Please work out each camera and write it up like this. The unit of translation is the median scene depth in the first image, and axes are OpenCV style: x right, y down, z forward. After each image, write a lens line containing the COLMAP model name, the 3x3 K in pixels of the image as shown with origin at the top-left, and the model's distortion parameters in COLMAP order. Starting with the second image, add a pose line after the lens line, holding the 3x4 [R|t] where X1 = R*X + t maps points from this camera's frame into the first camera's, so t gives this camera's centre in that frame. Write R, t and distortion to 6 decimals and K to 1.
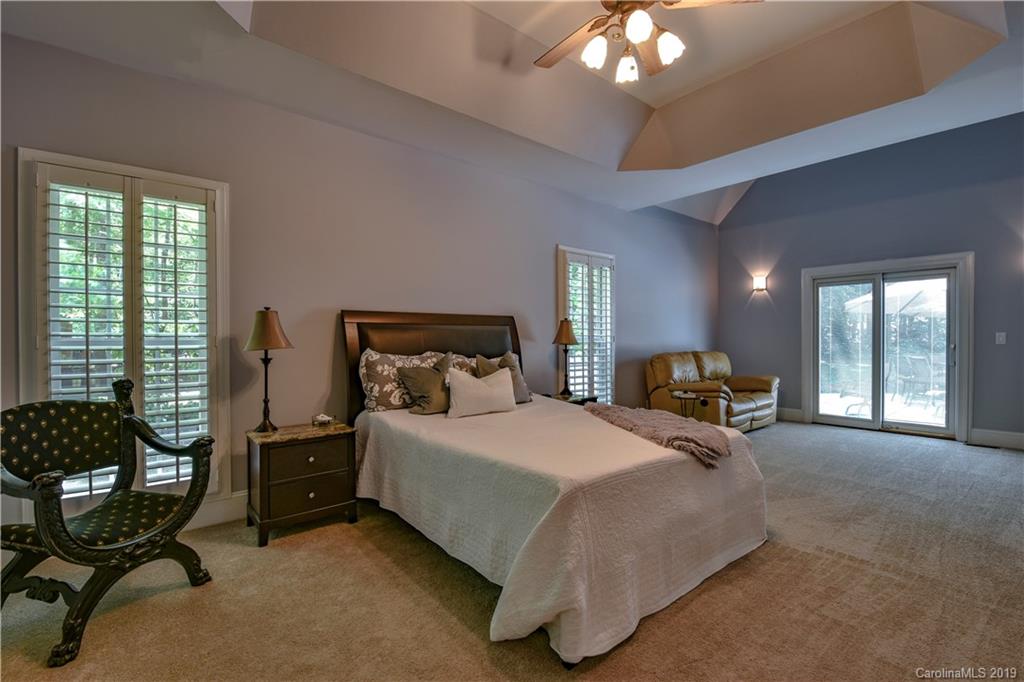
lens RADIAL K [[447.2, 0, 515.1], [0, 447.2, 338.2], [0, 0, 1]] dist [0.004483, -0.000610]
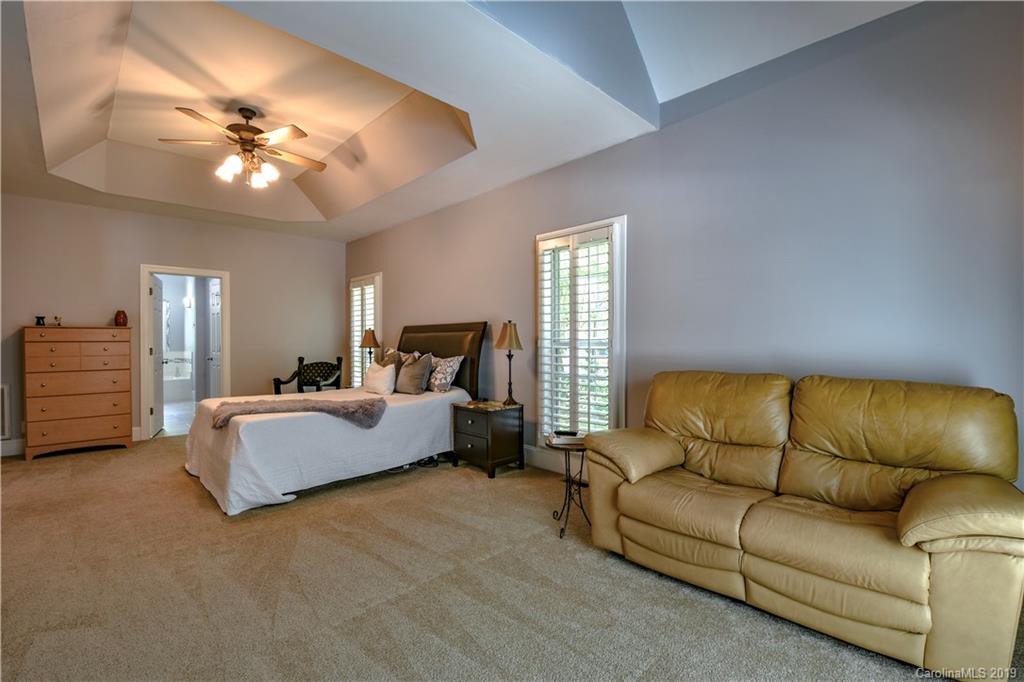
lens RADIAL K [[447.2, 0, 511.0], [0, 447.2, 342.8], [0, 0, 1]] dist [0.004483, -0.000610]
pose [[0.124886, 0.004496, -0.992161, 0.520863], [0.002568, 0.999985, 0.004855, -0.001882], [0.992168, -0.003154, 0.124873, 0.466931]]
